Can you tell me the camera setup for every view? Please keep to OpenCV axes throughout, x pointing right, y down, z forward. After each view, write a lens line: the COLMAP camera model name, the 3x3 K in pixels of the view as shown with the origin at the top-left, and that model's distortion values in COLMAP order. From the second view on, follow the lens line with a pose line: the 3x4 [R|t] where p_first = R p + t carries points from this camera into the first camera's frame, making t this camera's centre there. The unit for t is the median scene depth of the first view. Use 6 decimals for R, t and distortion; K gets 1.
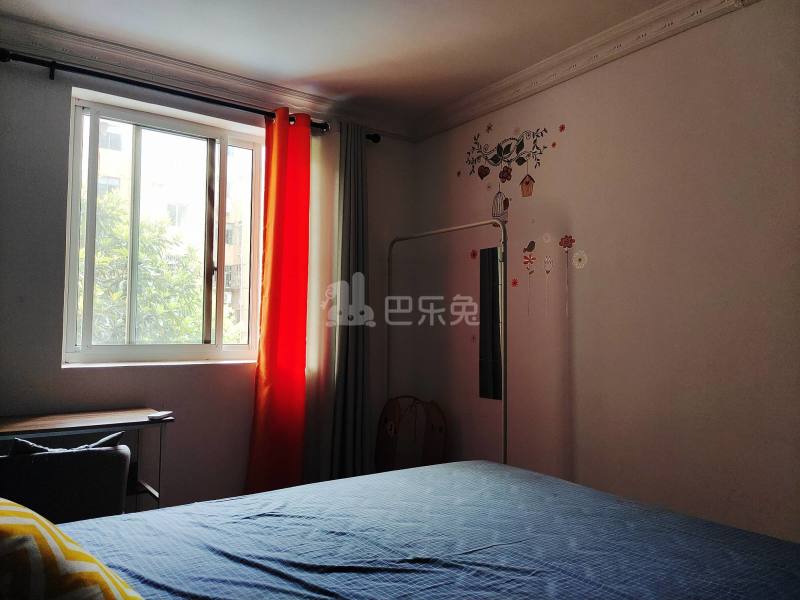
lens RADIAL K [[598.8, 0, 408.3], [0, 598.8, 307.8], [0, 0, 1]] dist [0.049968, -0.056053]
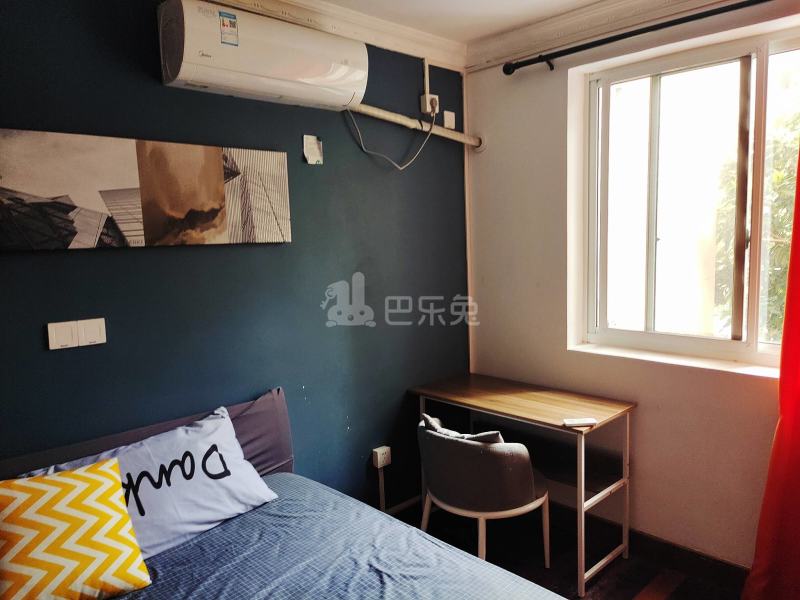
lens RADIAL K [[598.8, 0, 401.3], [0, 598.8, 306.4], [0, 0, 1]] dist [0.049968, -0.056053]
pose [[0.125988, 0.108198, -0.986114, 0.372593], [0.072010, 0.990415, 0.117870, -0.107162], [0.989415, -0.085860, 0.116989, 0.523669]]
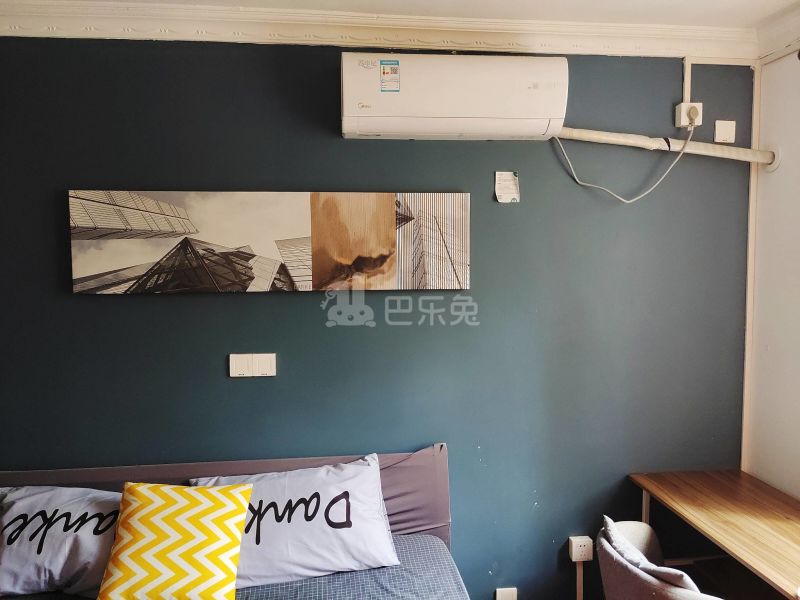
lens RADIAL K [[598.8, 0, 403.8], [0, 598.8, 305.4], [0, 0, 1]] dist [0.049968, -0.056053]
pose [[-0.500184, 0.073603, -0.862786, 0.234174], [0.040891, 0.997277, 0.061370, -0.136379], [0.864953, -0.004584, -0.501831, 0.775116]]
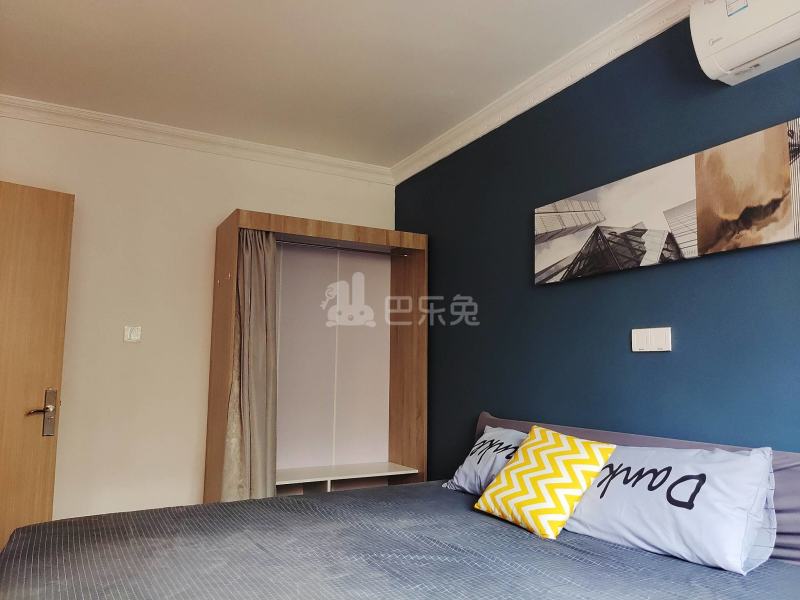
lens RADIAL K [[598.8, 0, 405.5], [0, 598.8, 304.6], [0, 0, 1]] dist [0.049968, -0.056053]
pose [[-0.991511, -0.001022, 0.130018, -0.092191], [-0.020864, 0.988261, -0.151342, 0.043105], [-0.128337, -0.152770, -0.979893, 1.001834]]
